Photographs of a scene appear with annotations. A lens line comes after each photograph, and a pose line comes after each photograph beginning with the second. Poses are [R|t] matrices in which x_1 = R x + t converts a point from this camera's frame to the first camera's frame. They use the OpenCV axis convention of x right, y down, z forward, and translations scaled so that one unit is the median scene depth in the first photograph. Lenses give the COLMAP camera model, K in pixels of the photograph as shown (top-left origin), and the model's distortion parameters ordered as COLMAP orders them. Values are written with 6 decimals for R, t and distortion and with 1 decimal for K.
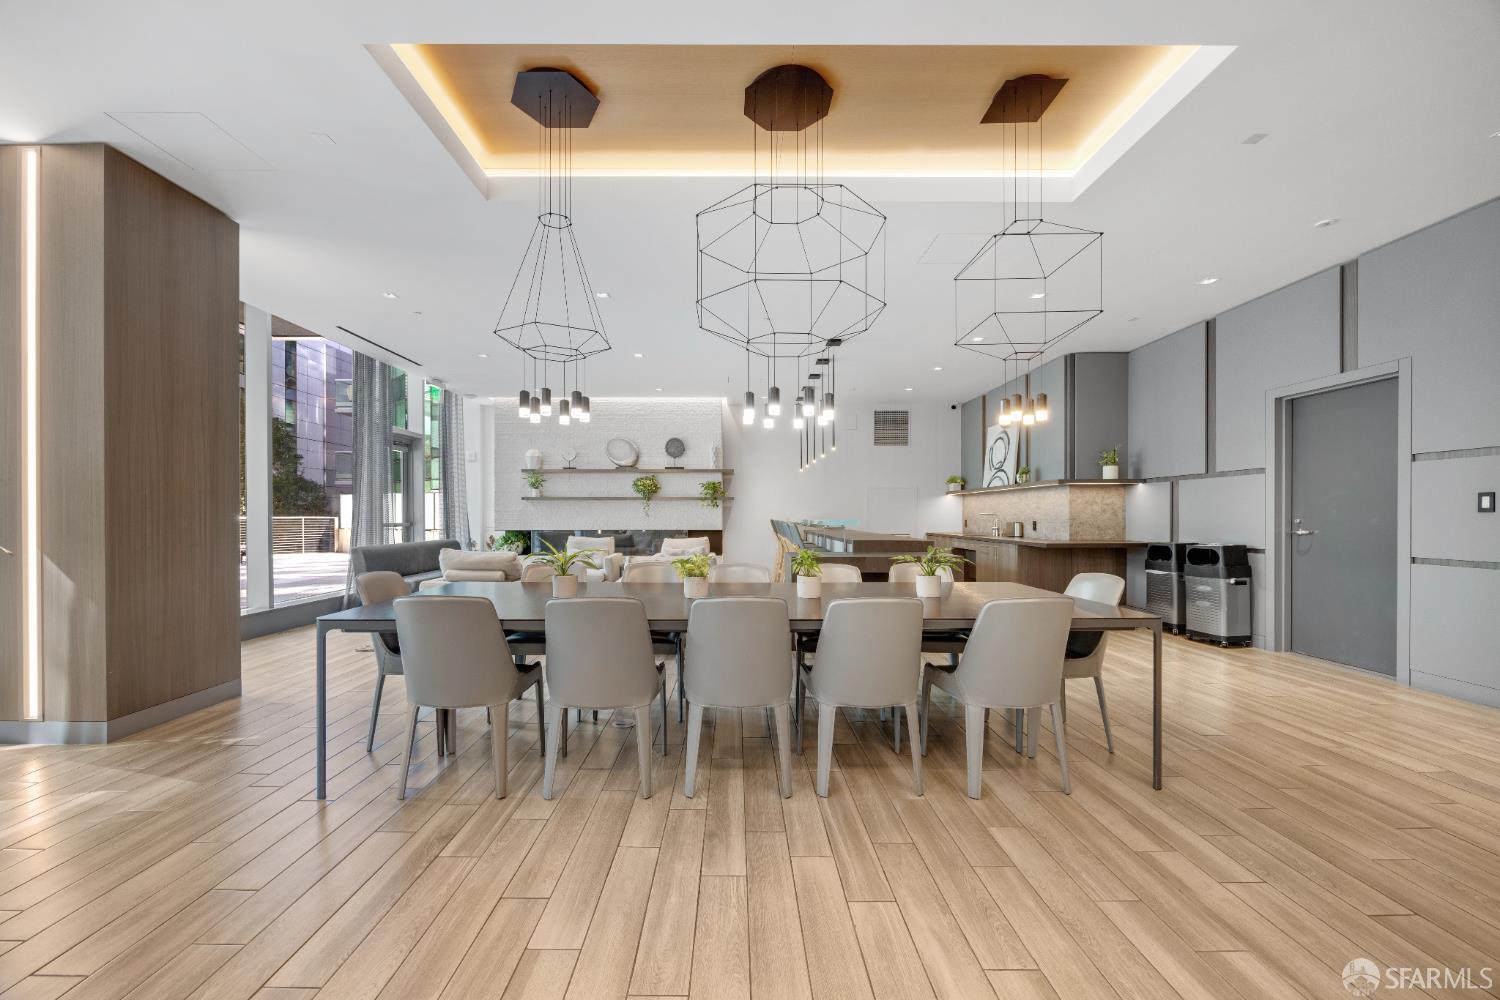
lens RADIAL K [[599.8, 0, 750.0], [0, 599.8, 500.0], [0, 0, 1]] dist [-0.001404, -0.000201]
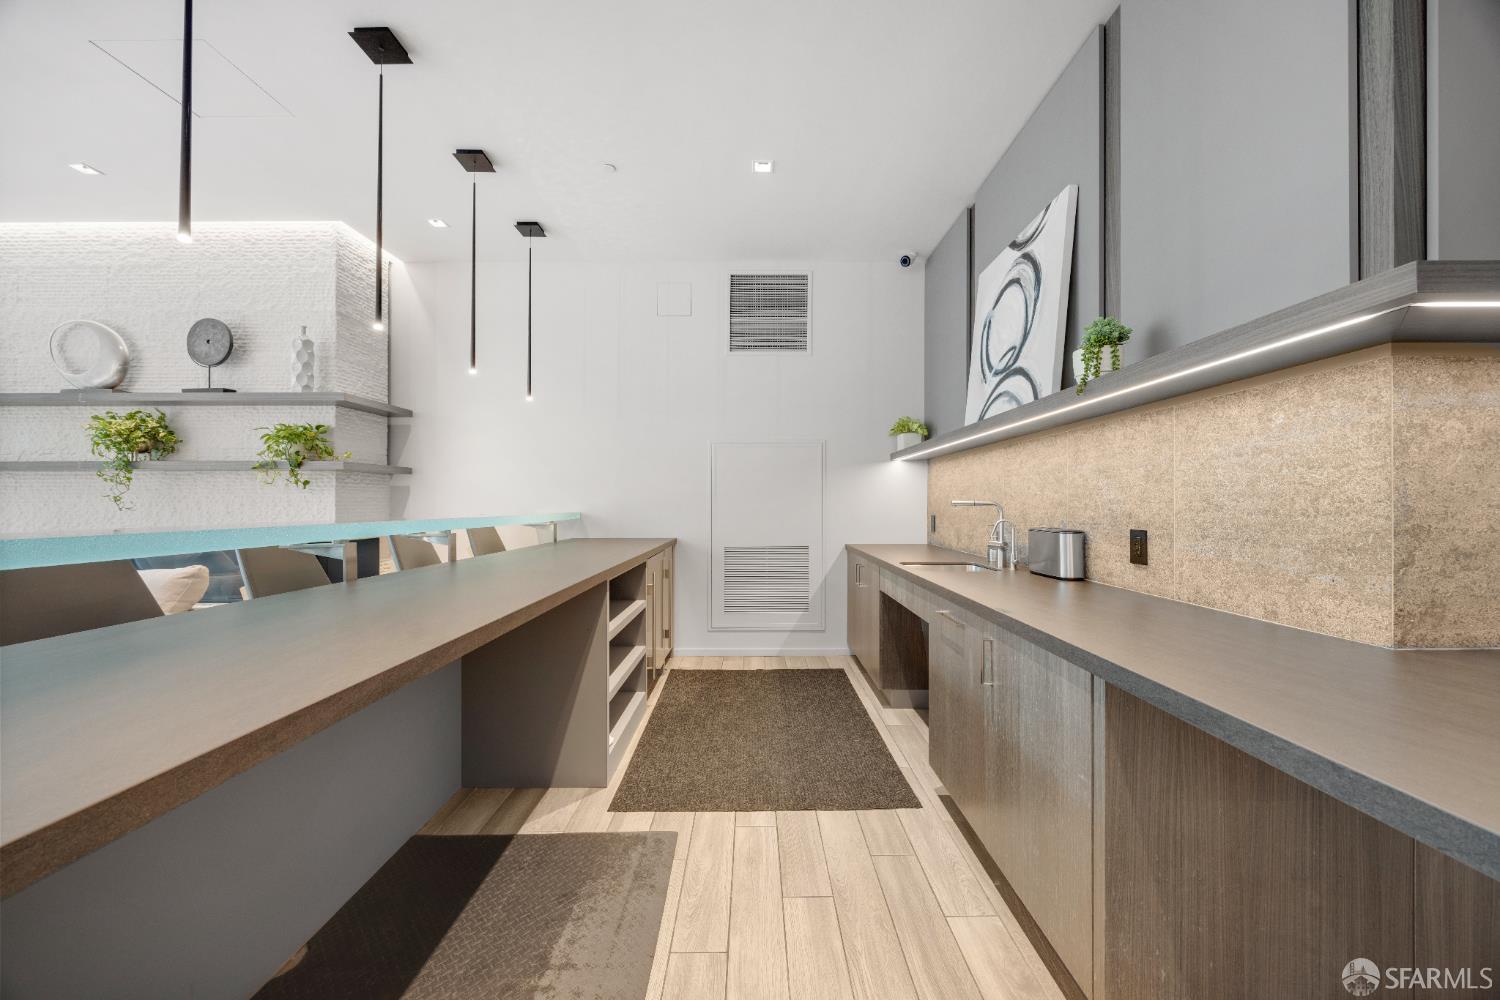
lens RADIAL K [[578.8, 0, 758.2], [0, 578.8, 501.2], [0, 0, 1]] dist [-0.000737, -0.000031]
pose [[0.999865, -0.000605, -0.016427, 0.343928], [0.000935, 0.999798, 0.020055, 0.019107], [0.016412, -0.020067, 0.999664, 0.822931]]
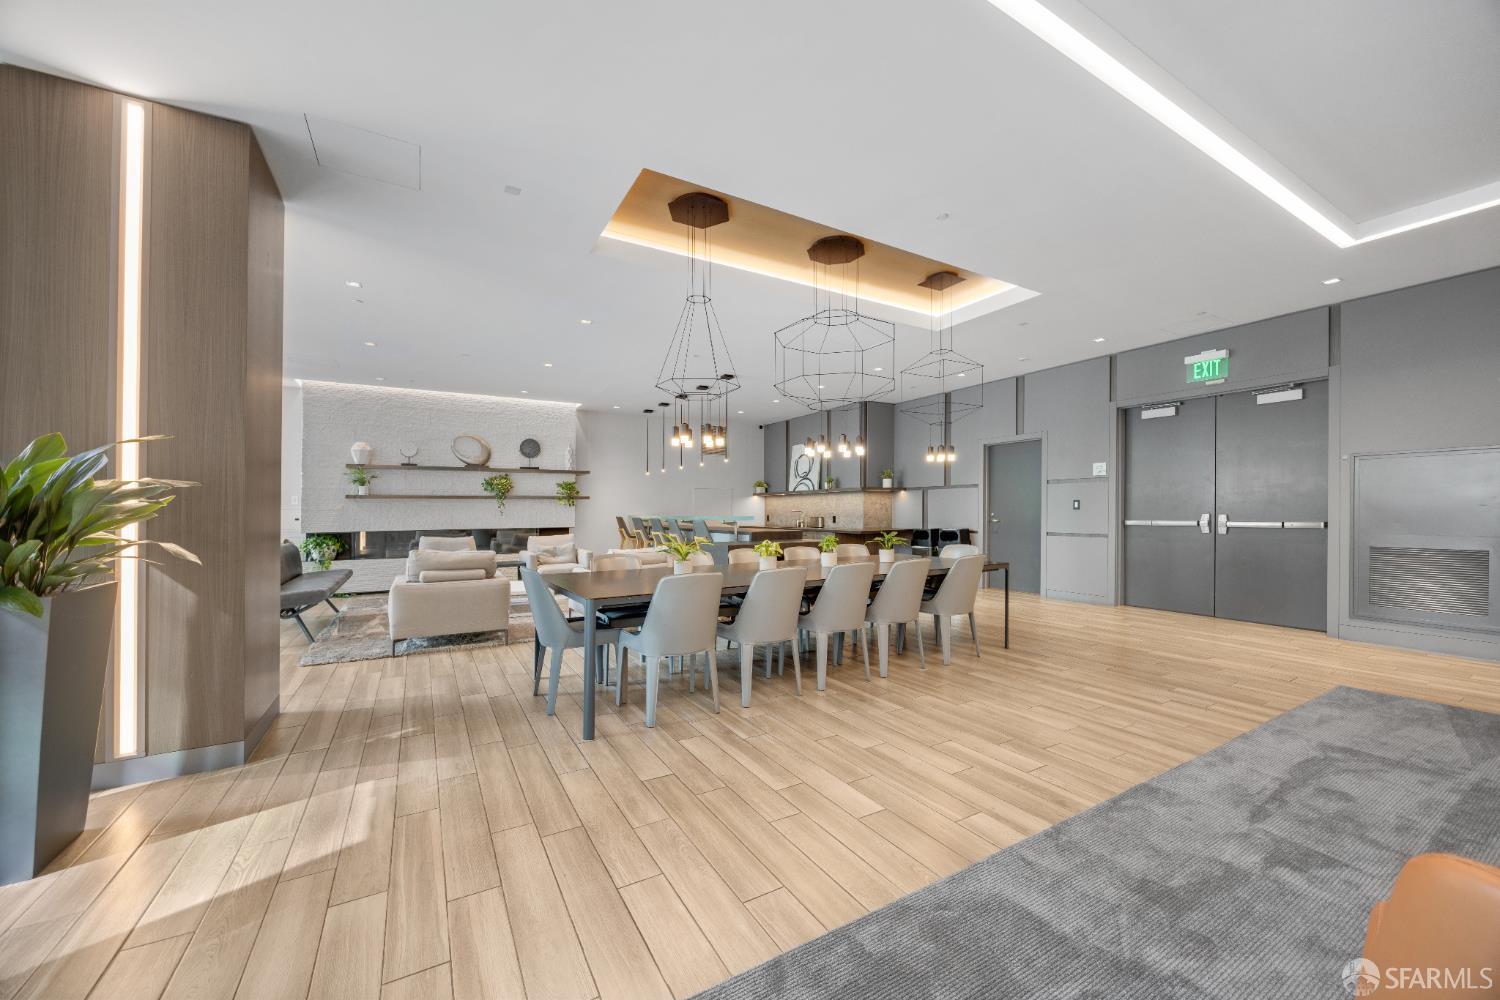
lens RADIAL K [[571.5, 0, 790.6], [0, 571.5, 499.0], [0, 0, 1]] dist [-0.000391, -0.000072]
pose [[0.849823, 0.005192, 0.527043, -0.352482], [-0.007254, 0.999972, 0.001845, -0.007105], [-0.527019, -0.005391, 0.849837, -0.090745]]
